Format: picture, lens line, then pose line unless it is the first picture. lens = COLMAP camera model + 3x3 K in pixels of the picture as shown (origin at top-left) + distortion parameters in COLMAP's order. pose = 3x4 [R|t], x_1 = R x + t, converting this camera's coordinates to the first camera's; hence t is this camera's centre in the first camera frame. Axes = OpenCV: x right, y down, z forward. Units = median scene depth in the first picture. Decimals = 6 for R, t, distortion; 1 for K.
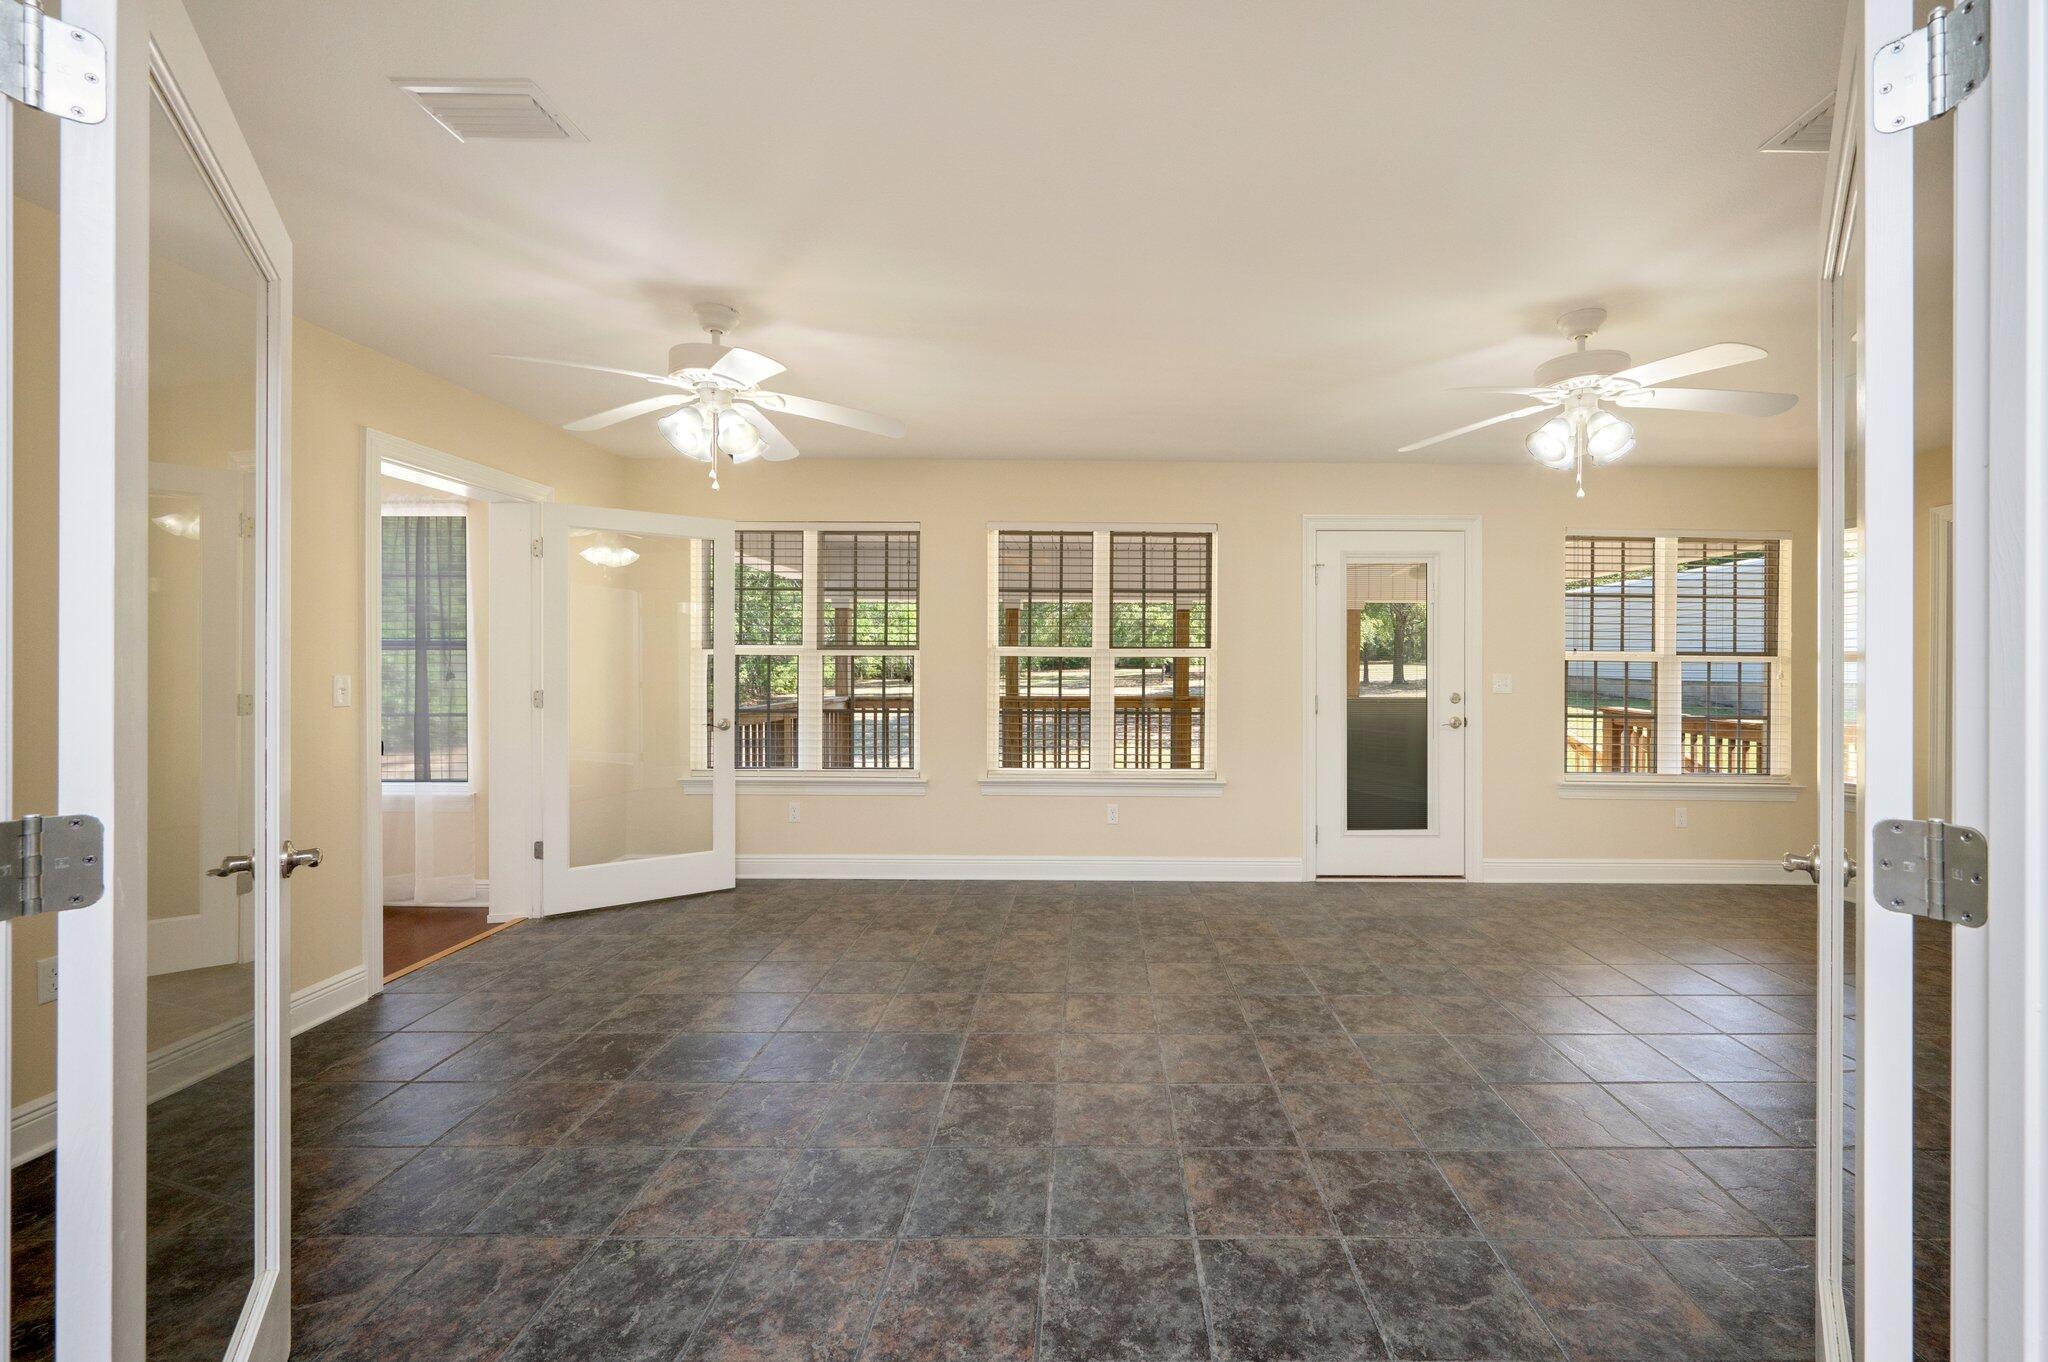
lens RADIAL K [[800.2, 0, 1029.0], [0, 800.2, 667.4], [0, 0, 1]] dist [-0.001727, 0.000825]
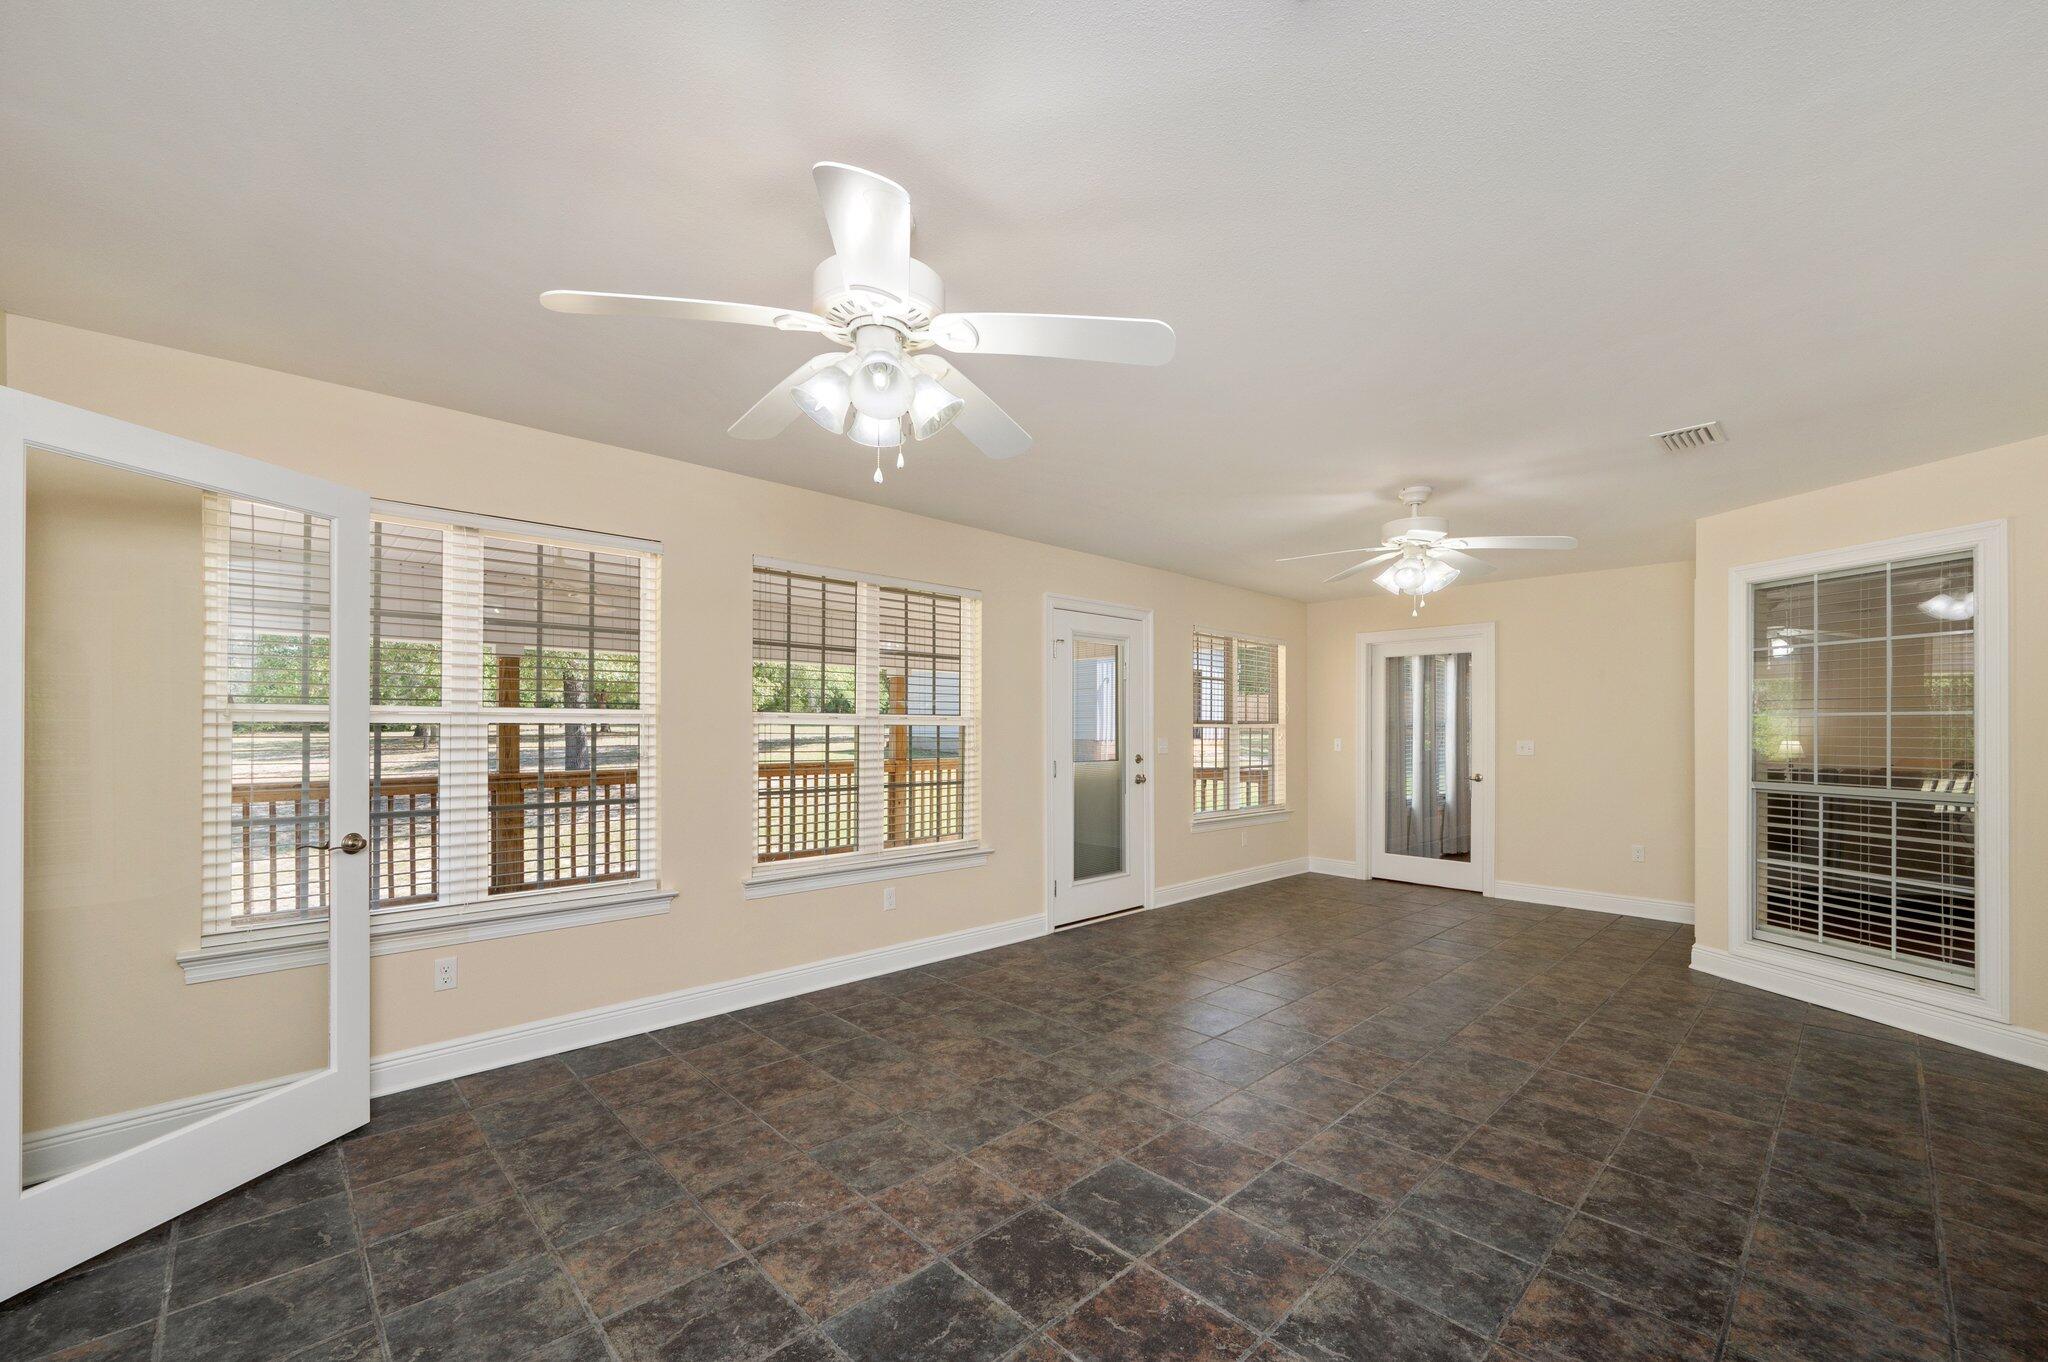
lens RADIAL K [[800.2, 0, 1071.4], [0, 800.2, 726.5], [0, 0, 1]] dist [-0.001727, 0.000825]
pose [[0.716309, -0.001970, 0.697780, -0.573000], [0.006151, 0.999975, -0.003491, -0.010263], [-0.697756, 0.006793, 0.716303, 0.318621]]
